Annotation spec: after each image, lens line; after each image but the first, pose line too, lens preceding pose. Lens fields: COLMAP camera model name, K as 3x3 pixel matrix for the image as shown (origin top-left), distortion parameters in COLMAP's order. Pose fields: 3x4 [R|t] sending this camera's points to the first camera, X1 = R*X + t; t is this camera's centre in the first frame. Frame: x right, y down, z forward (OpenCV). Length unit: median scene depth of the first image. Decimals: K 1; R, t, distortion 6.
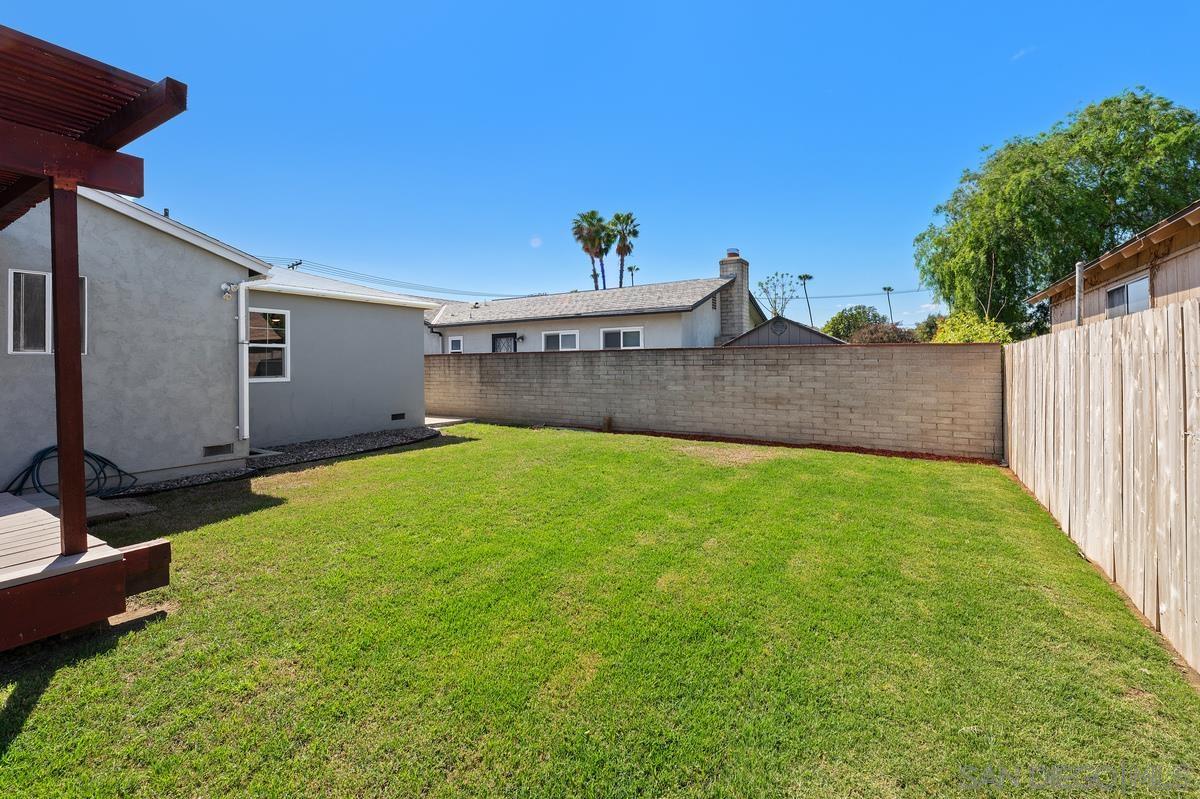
lens RADIAL K [[497.4, 0, 612.6], [0, 497.4, 365.8], [0, 0, 1]] dist [-0.000595, -0.000269]
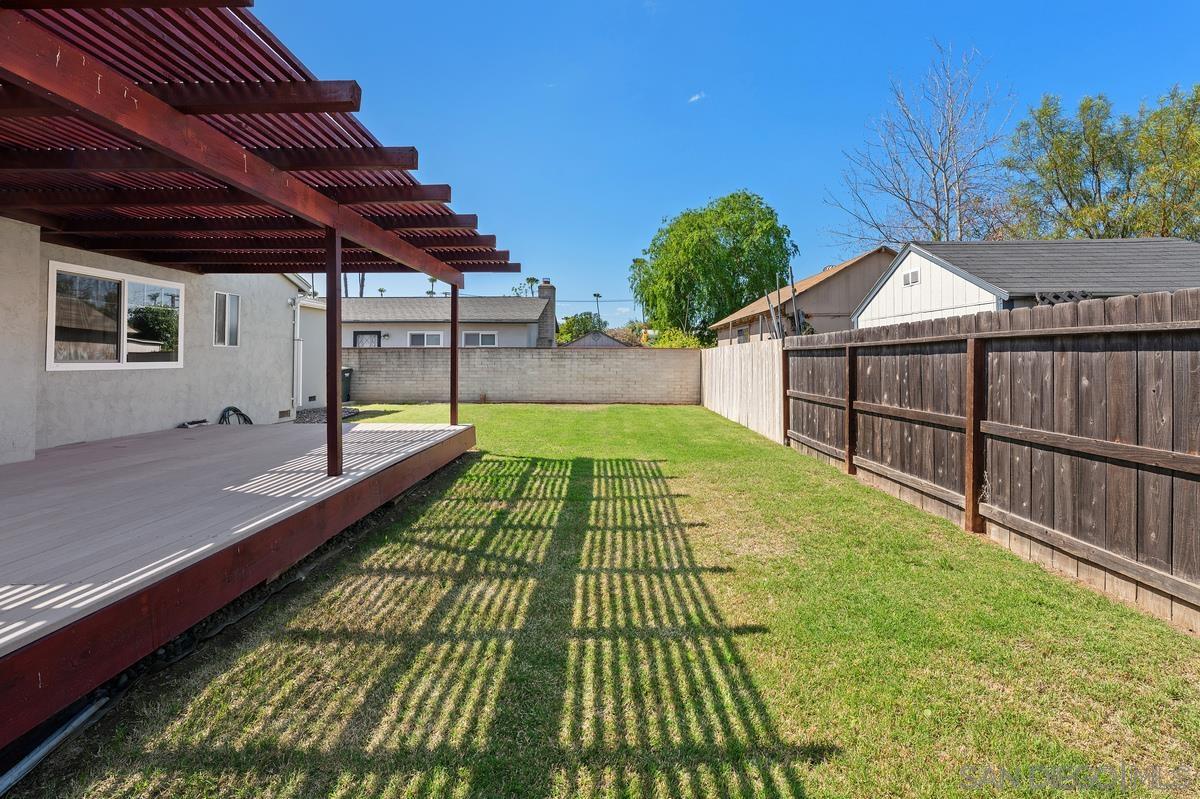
lens RADIAL K [[508.6, 0, 594.9], [0, 508.6, 359.4], [0, 0, 1]] dist [-0.000954, -0.000142]
pose [[0.869668, 0.006452, 0.493595, -0.438193], [-0.004524, 0.999977, -0.005101, 0.008764], [-0.493616, 0.002203, 0.869677, -0.427941]]
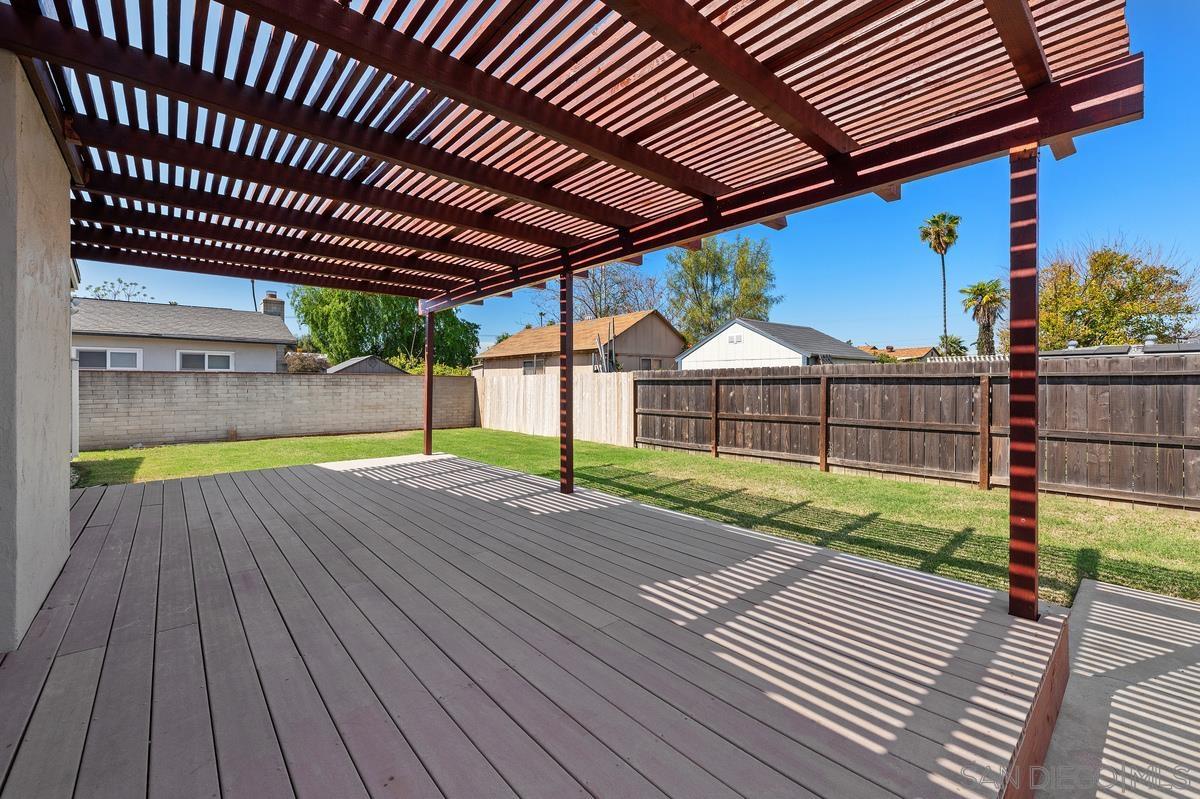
lens RADIAL K [[489.3, 0, 585.7], [0, 489.3, 398.5], [0, 0, 1]] dist [0.000862, -0.000008]
pose [[0.324722, -0.020669, 0.945584, -0.796401], [0.000693, 0.999766, 0.021615, 0.005765], [-0.945809, -0.006363, 0.324661, -0.156770]]
